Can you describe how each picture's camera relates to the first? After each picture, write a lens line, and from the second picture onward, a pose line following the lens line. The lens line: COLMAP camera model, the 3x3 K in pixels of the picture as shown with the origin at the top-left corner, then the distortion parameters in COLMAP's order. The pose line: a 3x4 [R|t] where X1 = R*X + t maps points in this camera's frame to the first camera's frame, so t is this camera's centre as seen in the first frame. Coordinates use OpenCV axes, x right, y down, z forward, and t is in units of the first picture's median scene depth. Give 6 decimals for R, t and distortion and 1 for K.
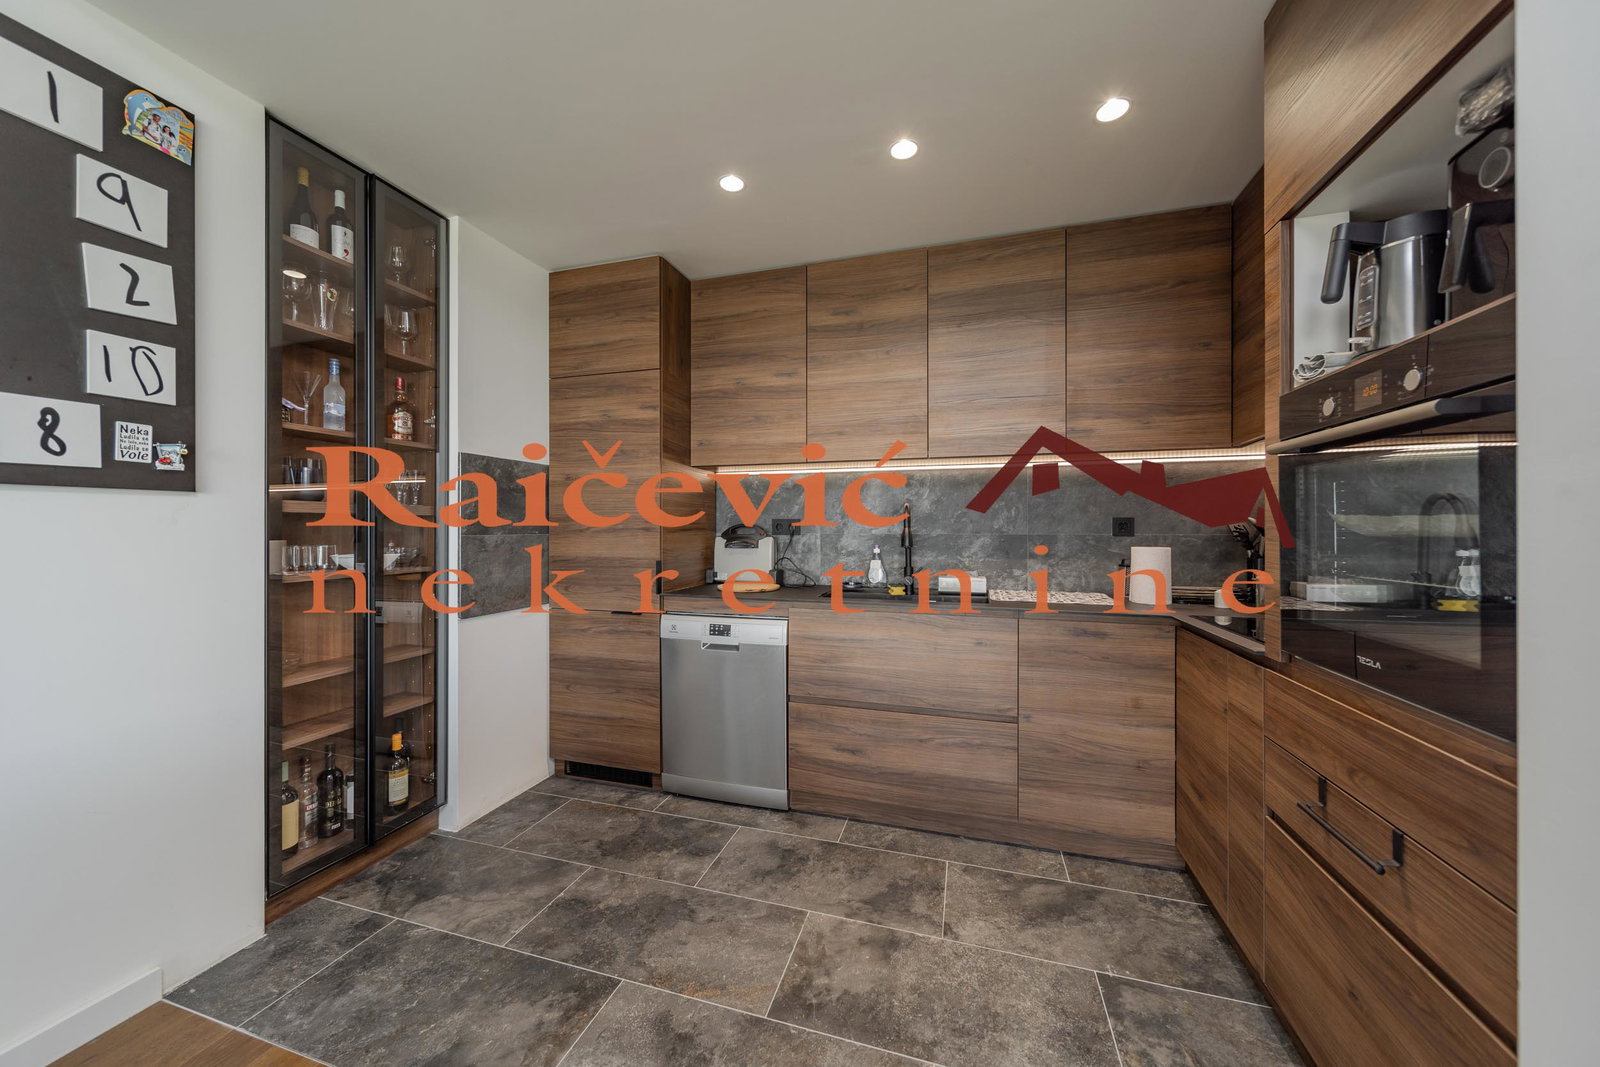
lens RADIAL K [[563.3, 0, 794.7], [0, 563.3, 526.1], [0, 0, 1]] dist [-0.000056, -0.000152]
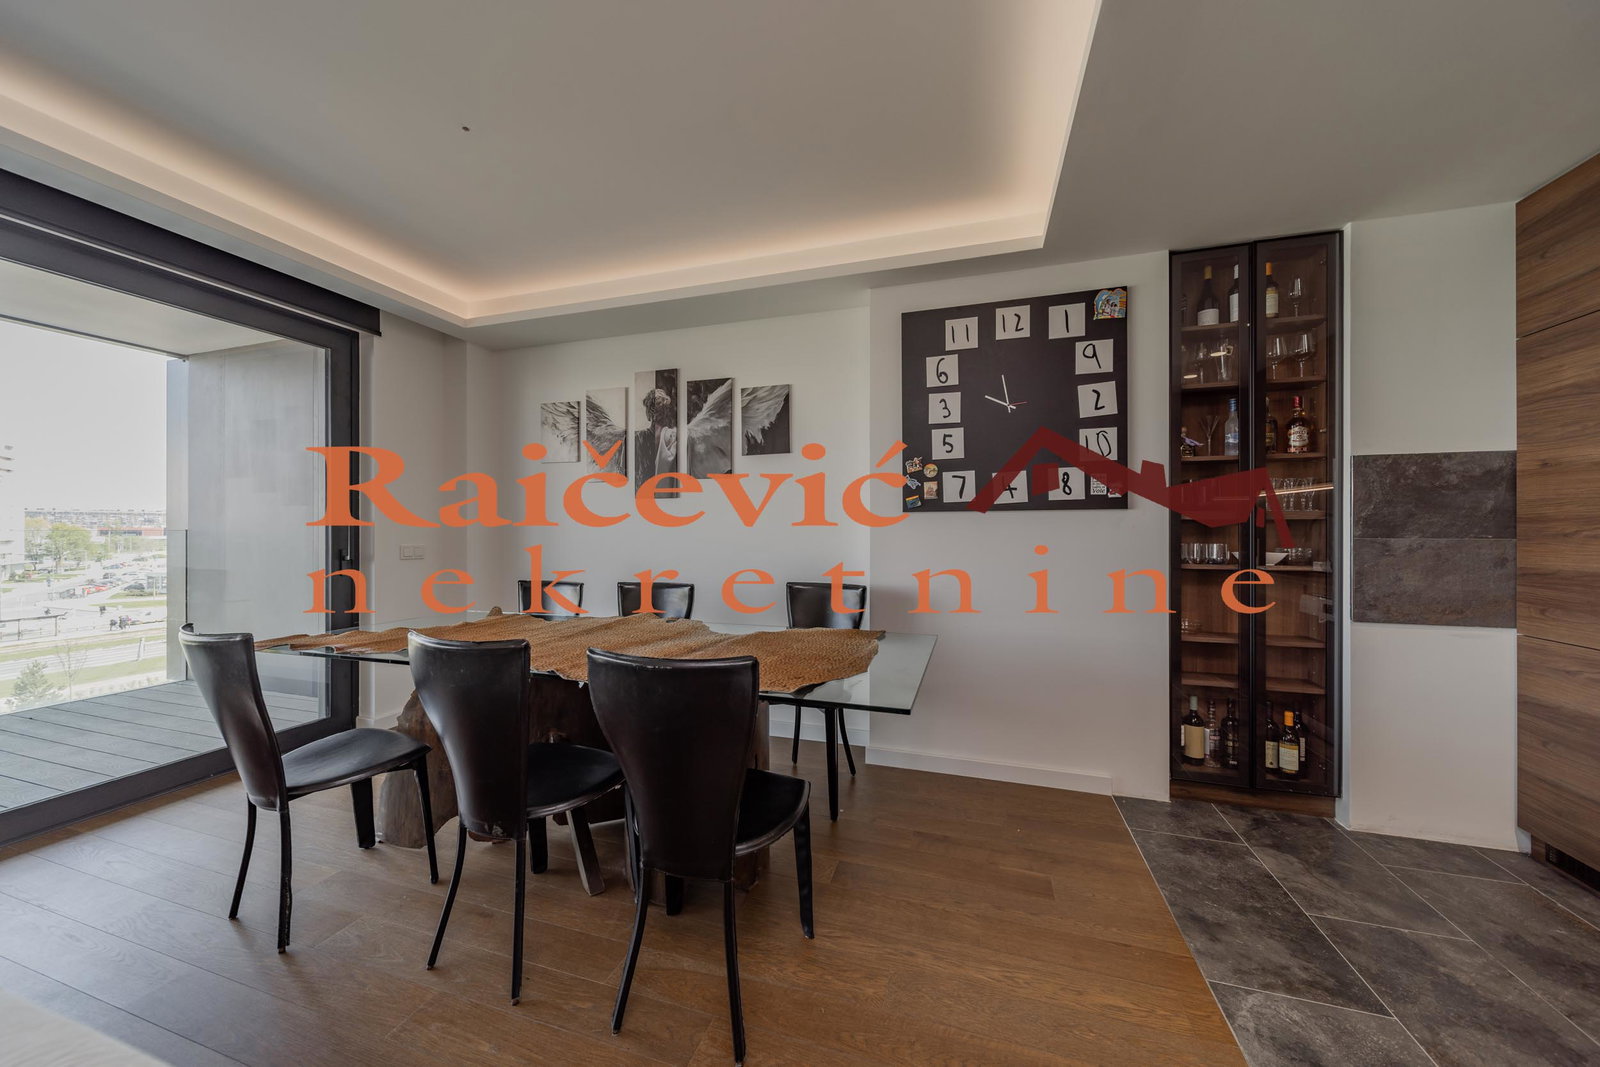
lens RADIAL K [[563.3, 0, 794.7], [0, 563.3, 526.1], [0, 0, 1]] dist [-0.000056, -0.000152]
pose [[-0.011420, -0.003079, -0.999930, 0.516602], [0.002175, 0.999993, -0.003104, -0.005079], [0.999932, -0.002210, -0.011413, 0.016928]]
